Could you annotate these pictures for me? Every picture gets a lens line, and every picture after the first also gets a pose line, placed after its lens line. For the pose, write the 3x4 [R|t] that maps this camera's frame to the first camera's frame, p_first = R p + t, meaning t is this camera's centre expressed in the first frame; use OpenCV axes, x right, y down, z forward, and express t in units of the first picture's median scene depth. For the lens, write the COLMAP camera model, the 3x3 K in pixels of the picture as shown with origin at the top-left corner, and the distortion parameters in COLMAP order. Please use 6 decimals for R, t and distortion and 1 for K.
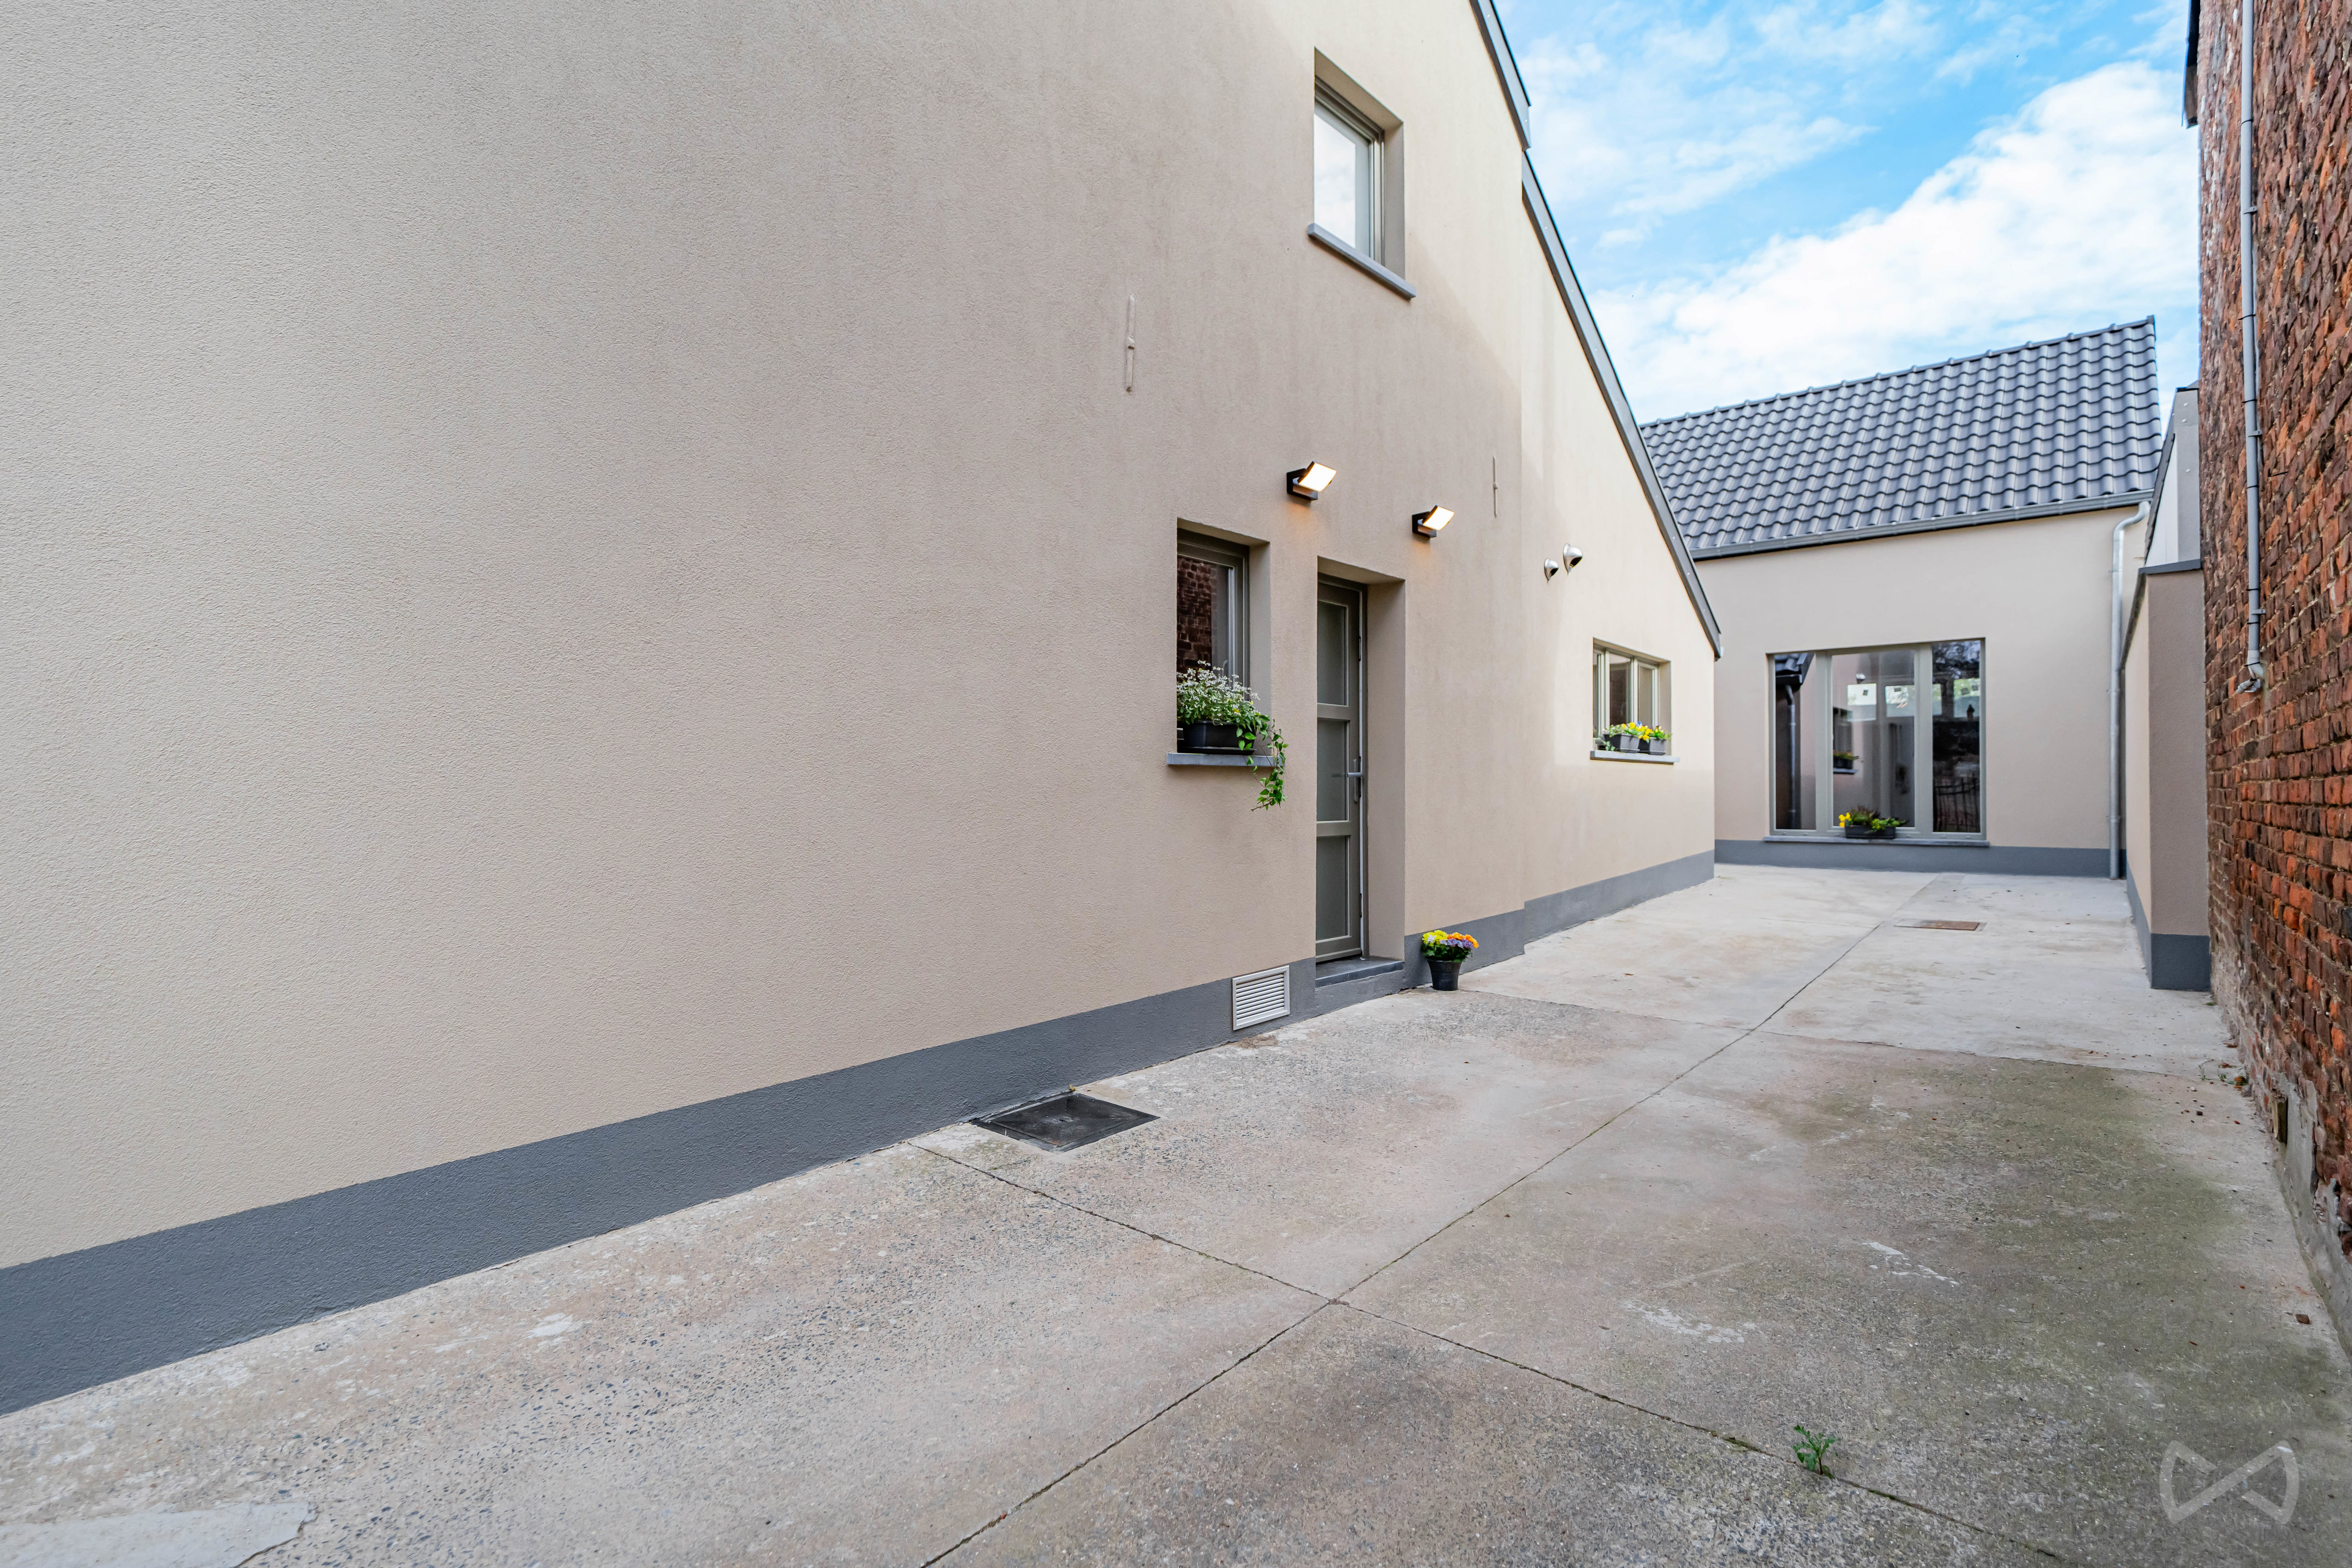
lens RADIAL K [[1082.1, 0, 1185.8], [0, 1082.1, 785.0], [0, 0, 1]] dist [0.003825, 0.000253]
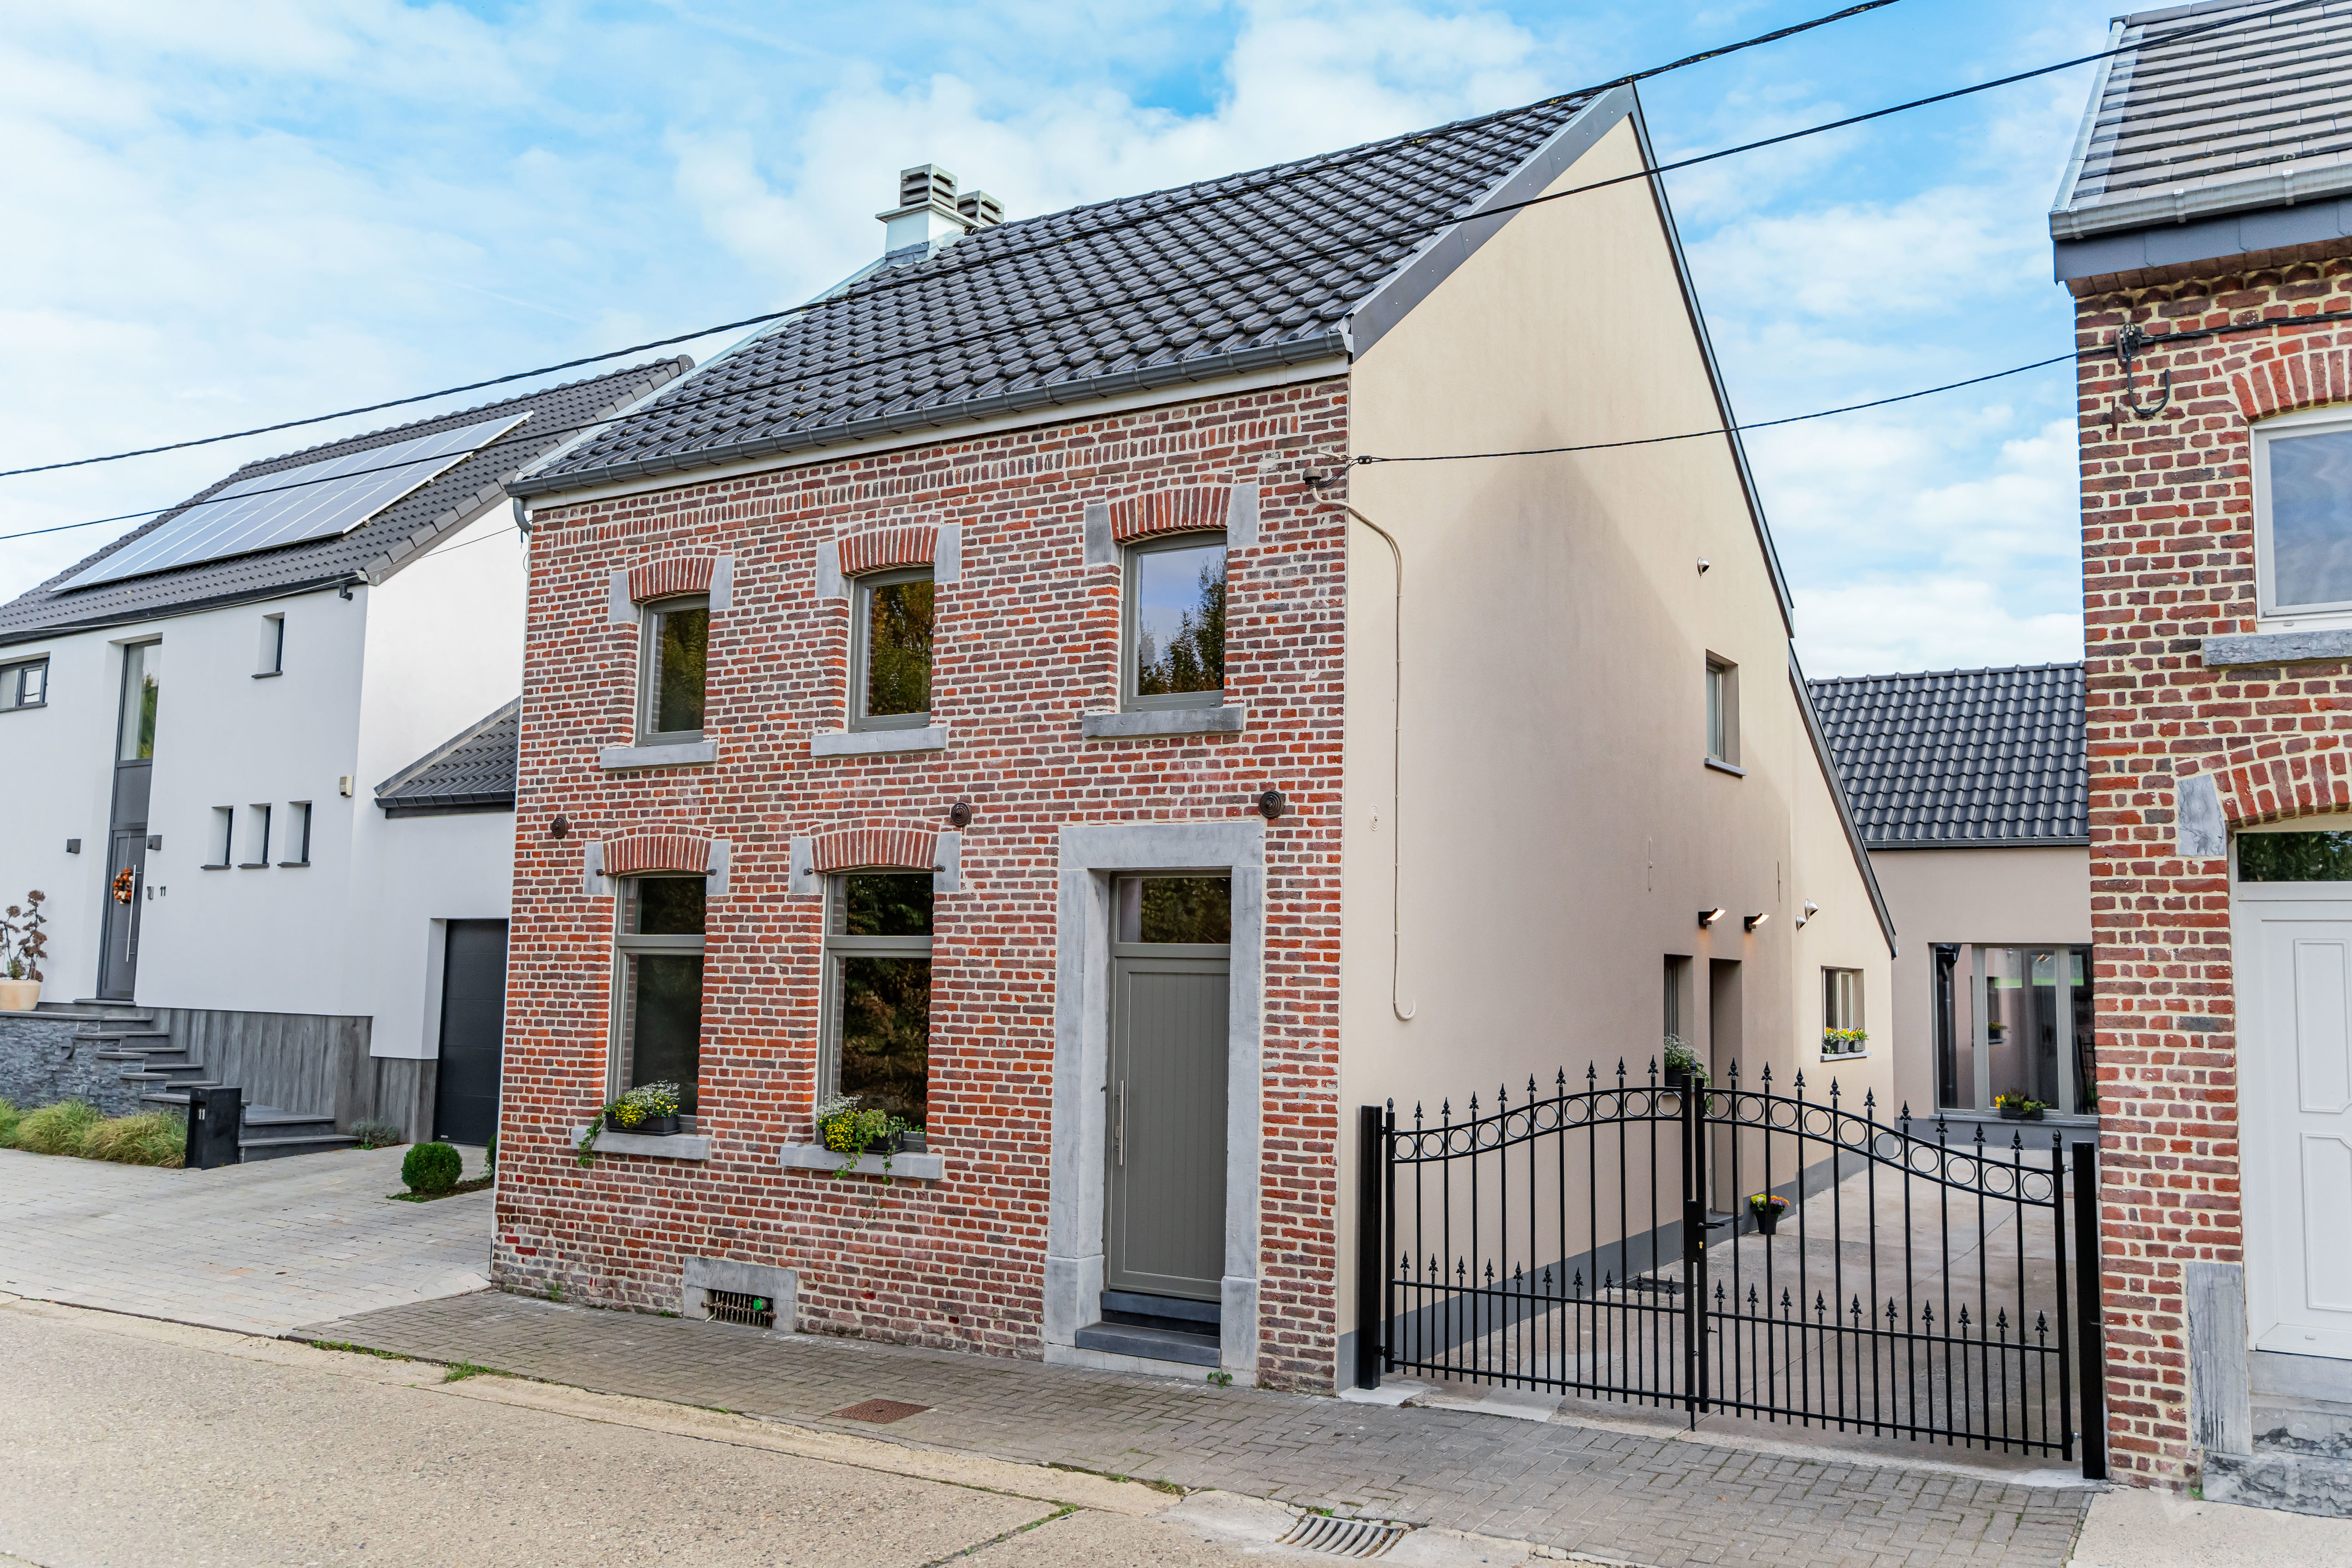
lens RADIAL K [[1918.0, 0, 1174.6], [0, 1918.0, 788.3], [0, 0, 1]] dist [-0.001385, 0.000100]
pose [[0.987668, 0.031196, 0.153426, -0.615806], [-0.016070, 0.994972, -0.098857, -0.090956], [-0.155738, 0.095172, 0.983203, -0.947537]]
